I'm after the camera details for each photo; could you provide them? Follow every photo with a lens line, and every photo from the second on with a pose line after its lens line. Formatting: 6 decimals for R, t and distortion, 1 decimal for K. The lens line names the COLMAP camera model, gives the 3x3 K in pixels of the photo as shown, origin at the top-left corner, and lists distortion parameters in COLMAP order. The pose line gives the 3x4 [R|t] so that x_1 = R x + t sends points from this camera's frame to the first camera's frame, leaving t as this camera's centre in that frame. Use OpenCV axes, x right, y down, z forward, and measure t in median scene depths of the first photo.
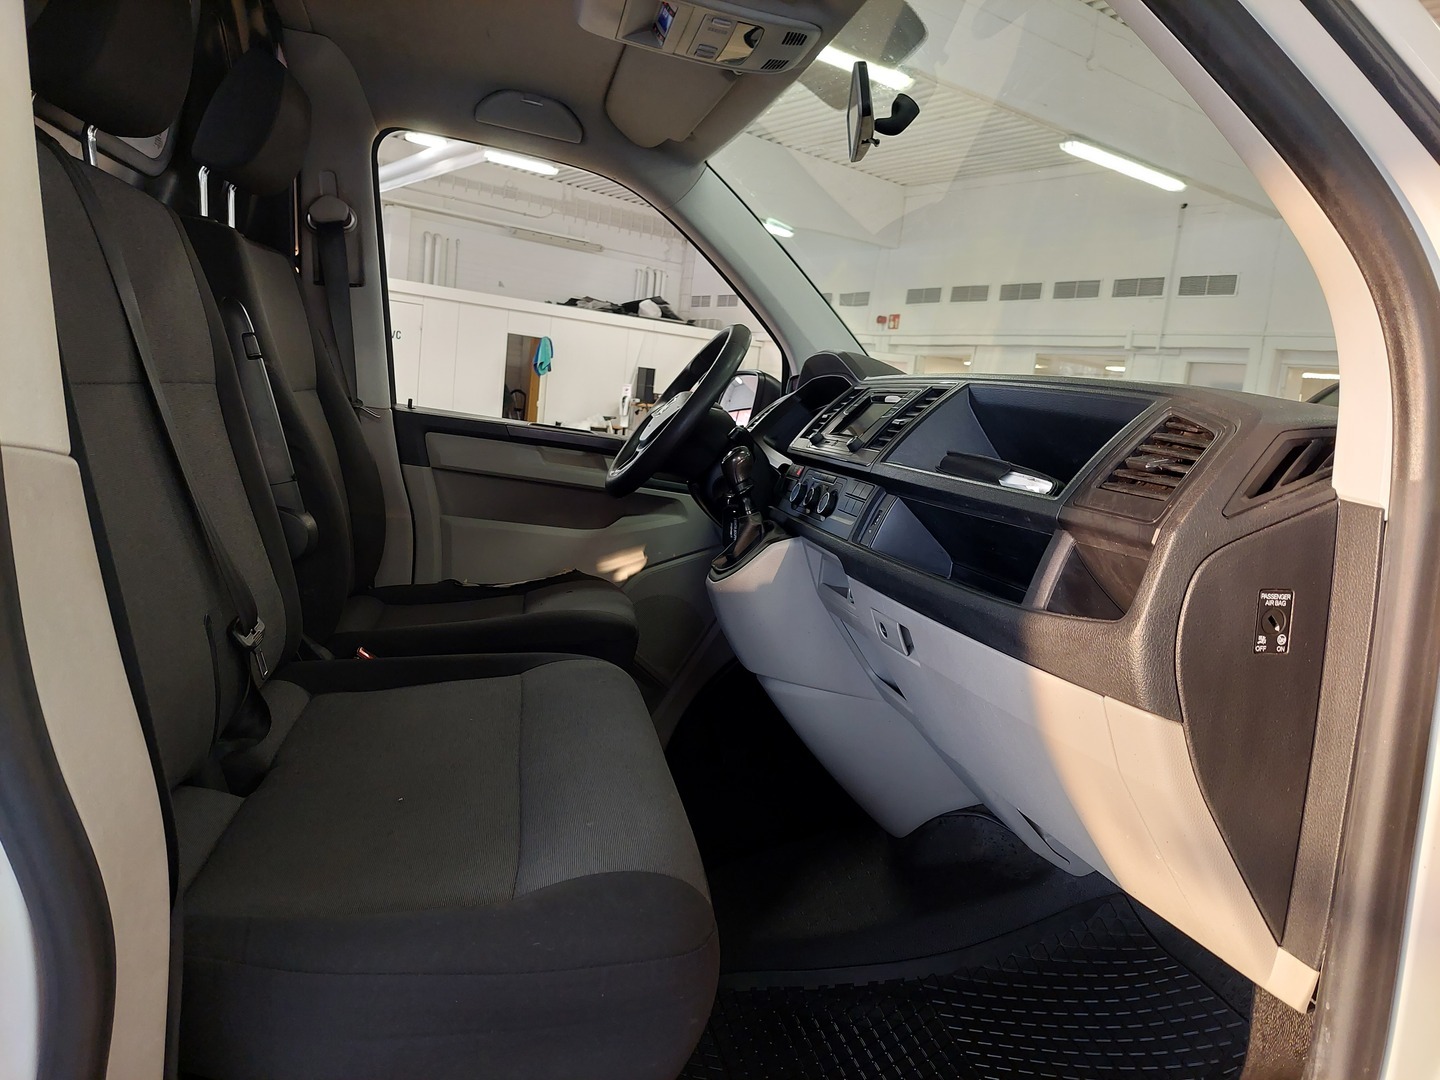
lens RADIAL K [[1055.1, 0, 720.0], [0, 1055.1, 540.0], [0, 0, 1]] dist [-0.003412, -0.003180]
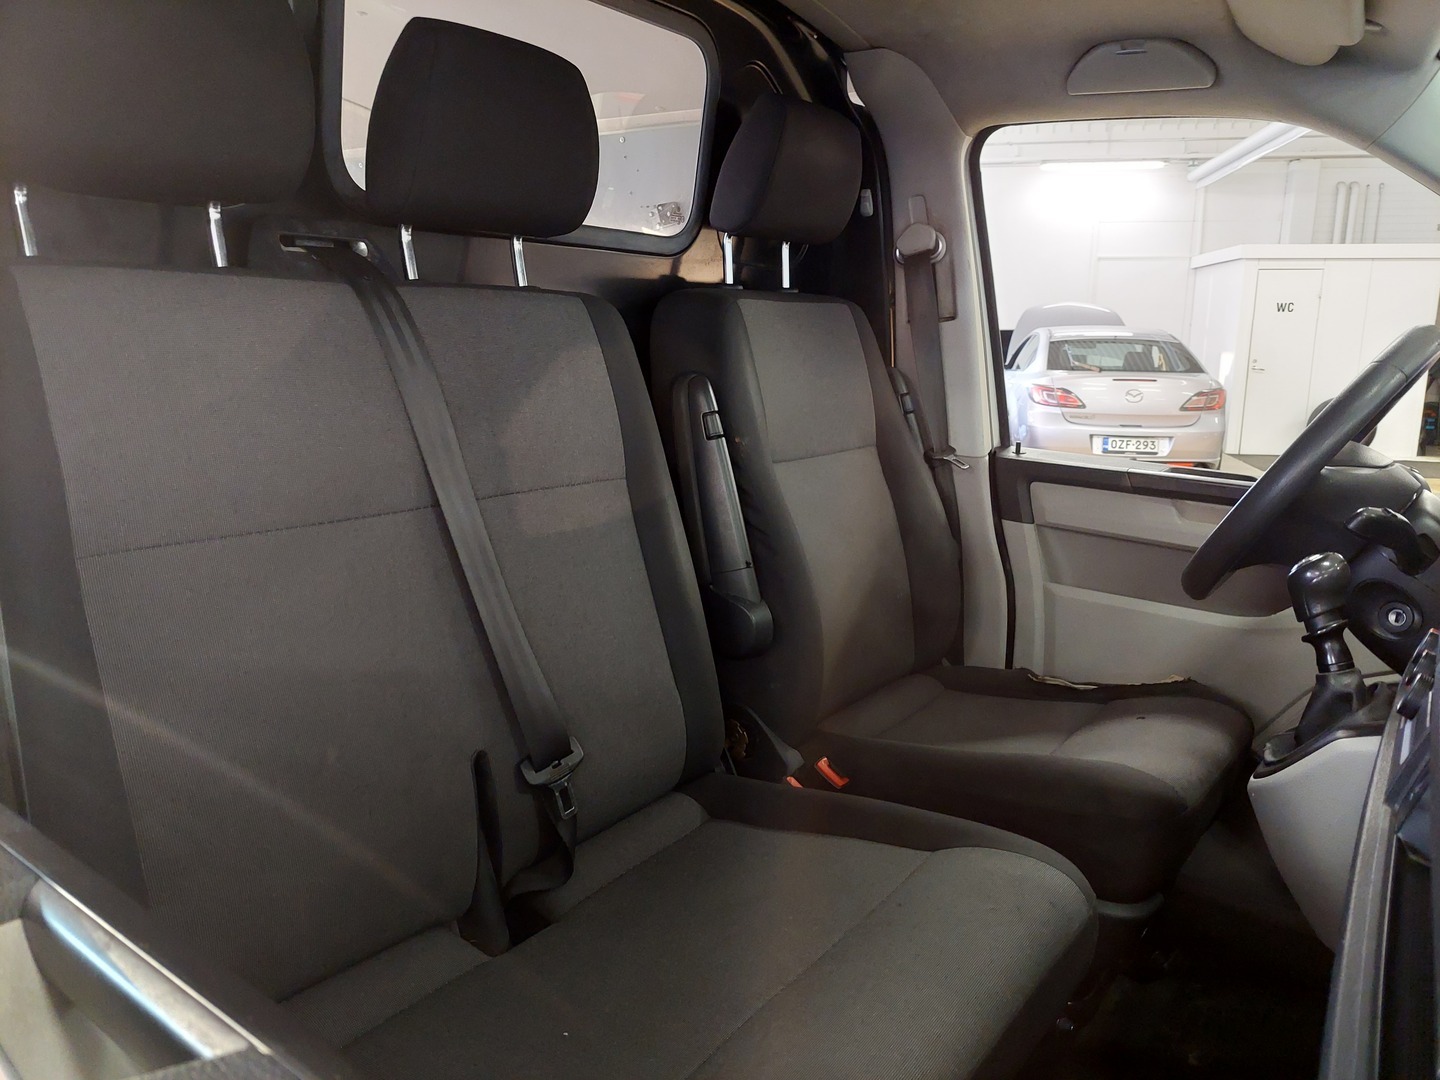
lens RADIAL K [[1037.1, 0, 720.0], [0, 1037.1, 540.0], [0, 0, 1]] dist [0.002764, 0.000451]
pose [[0.666919, 0.052330, -0.743290, 0.179266], [-0.033870, 0.998629, 0.039916, -0.085566], [0.744360, -0.001445, 0.667777, 0.279333]]
